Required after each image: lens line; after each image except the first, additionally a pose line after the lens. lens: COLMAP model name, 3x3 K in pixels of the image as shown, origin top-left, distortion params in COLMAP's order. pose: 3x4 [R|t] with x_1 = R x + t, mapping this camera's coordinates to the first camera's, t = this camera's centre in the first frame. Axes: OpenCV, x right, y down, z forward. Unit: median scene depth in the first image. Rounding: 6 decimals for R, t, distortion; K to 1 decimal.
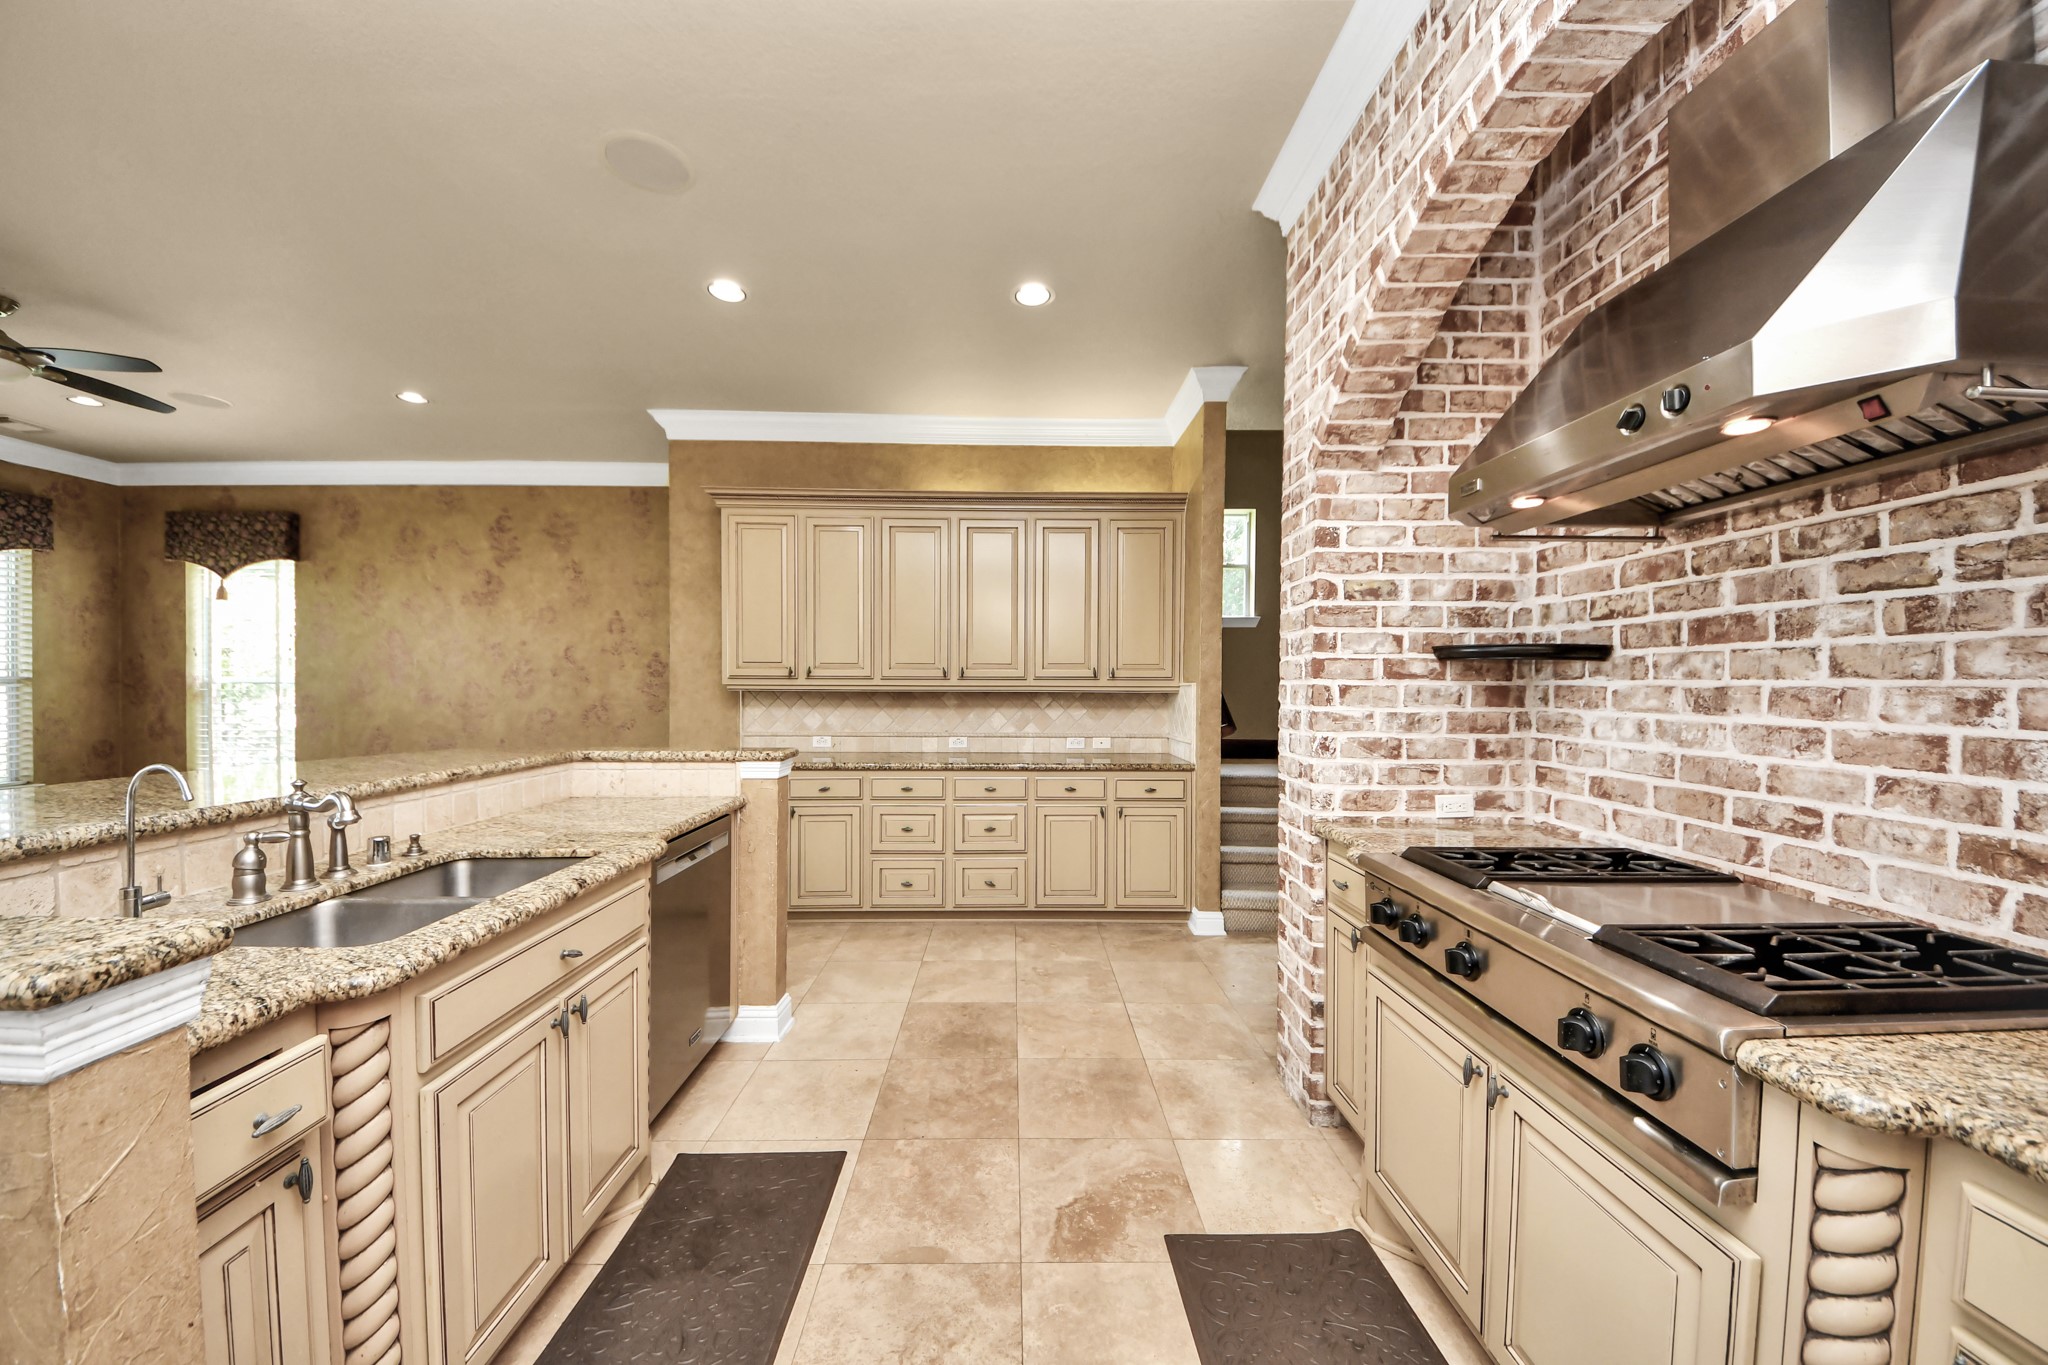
lens RADIAL K [[726.0, 0, 1019.9], [0, 726.0, 691.3], [0, 0, 1]] dist [0.005165, -0.007870]
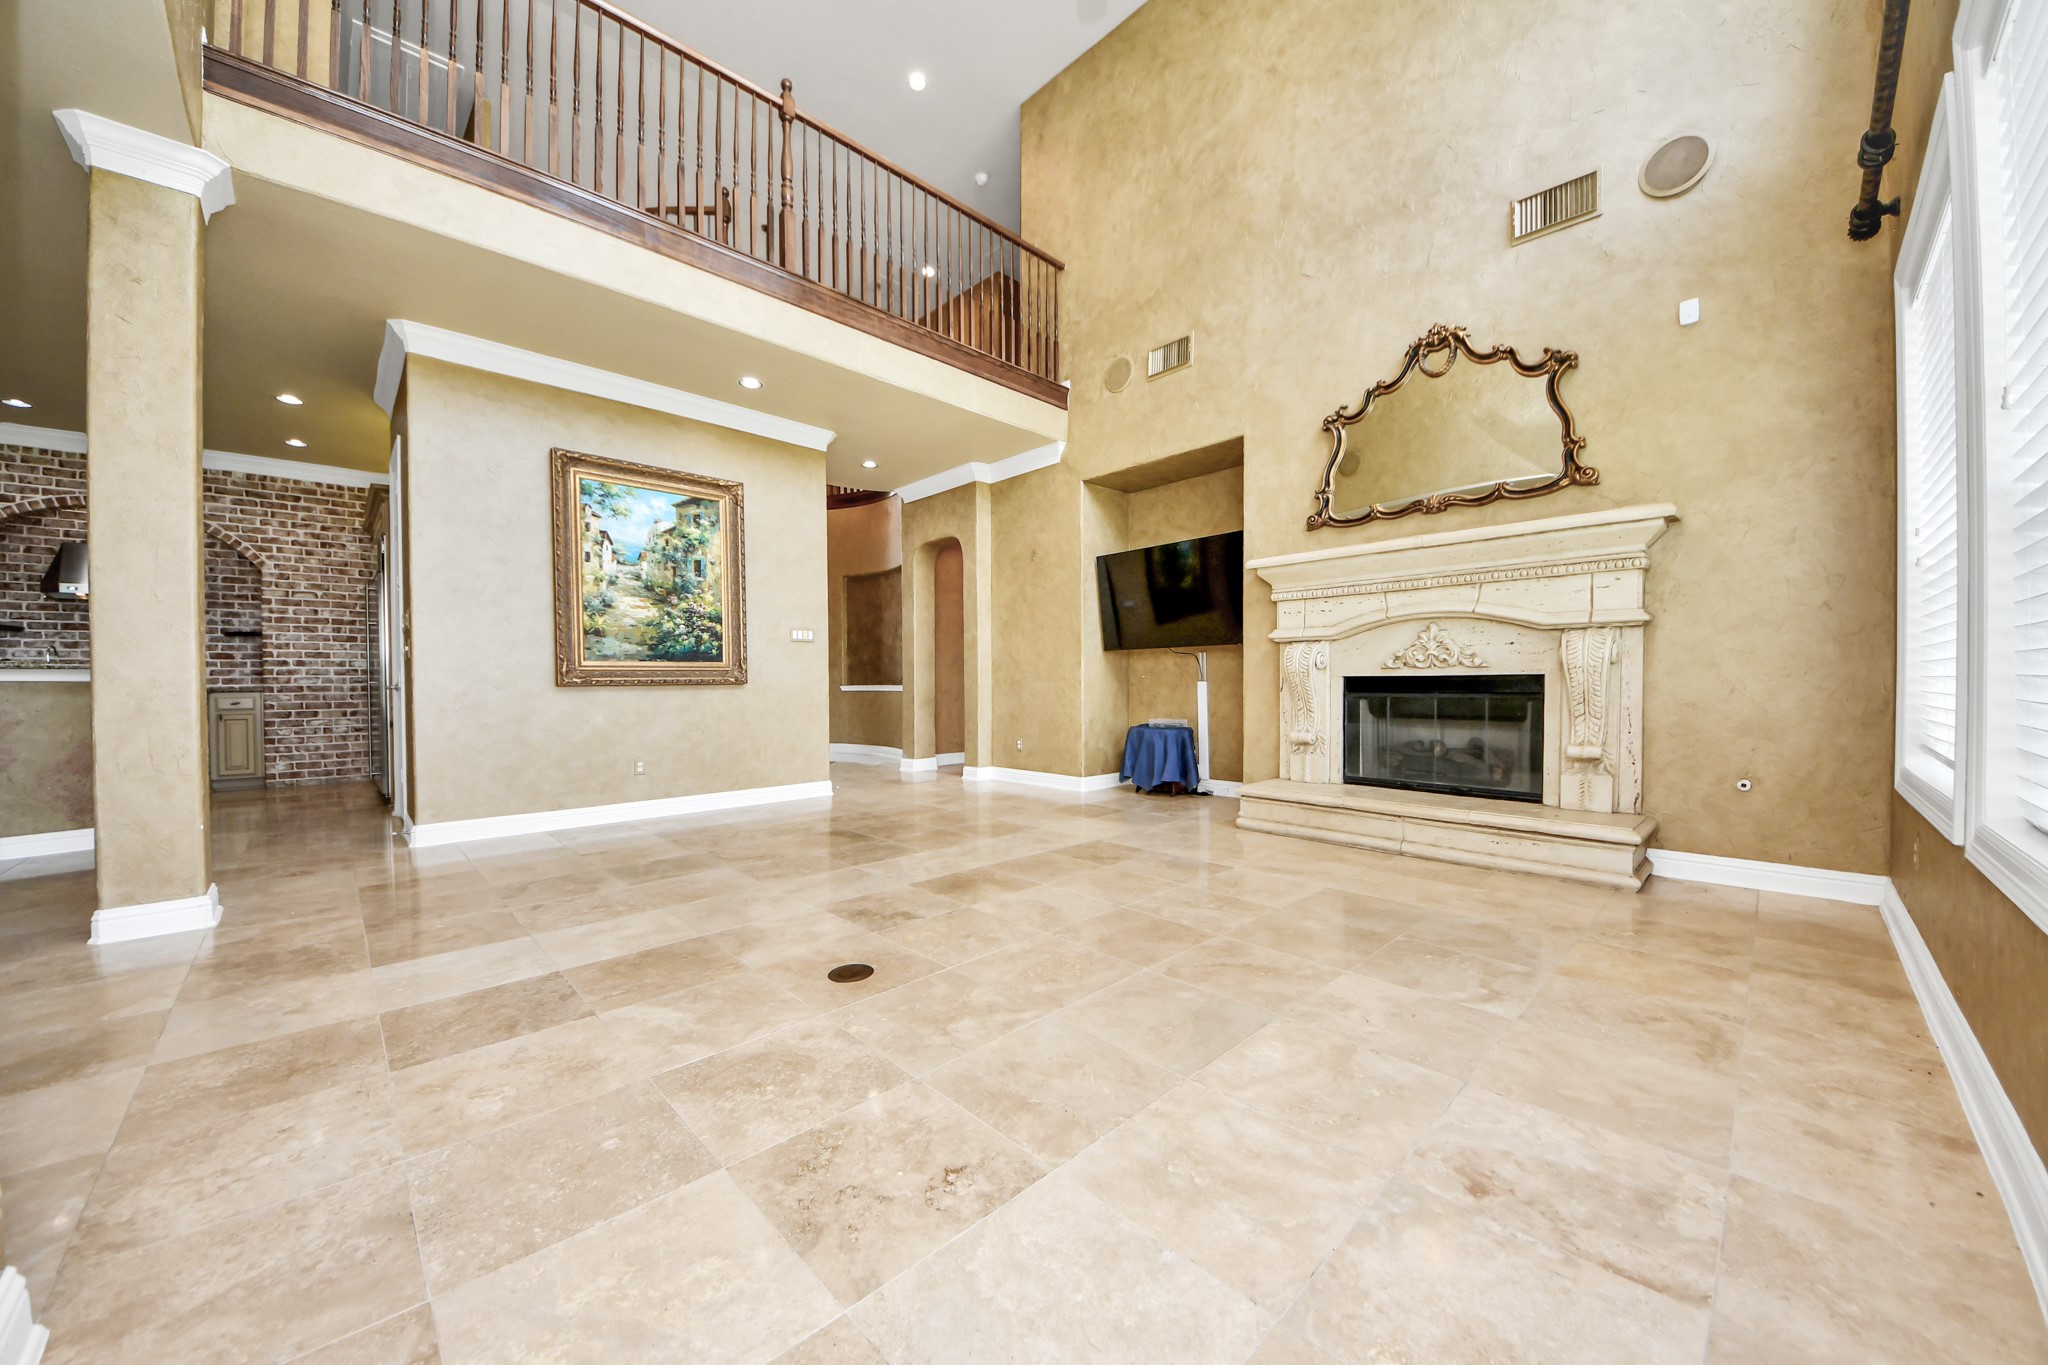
lens RADIAL K [[726.0, 0, 1024.8], [0, 726.0, 690.9], [0, 0, 1]] dist [0.005165, -0.007870]
pose [[-0.694021, -0.009752, 0.719889, -2.252404], [0.006286, 0.999788, 0.019604, 0.093627], [-0.719927, 0.018130, -0.693813, -0.013389]]
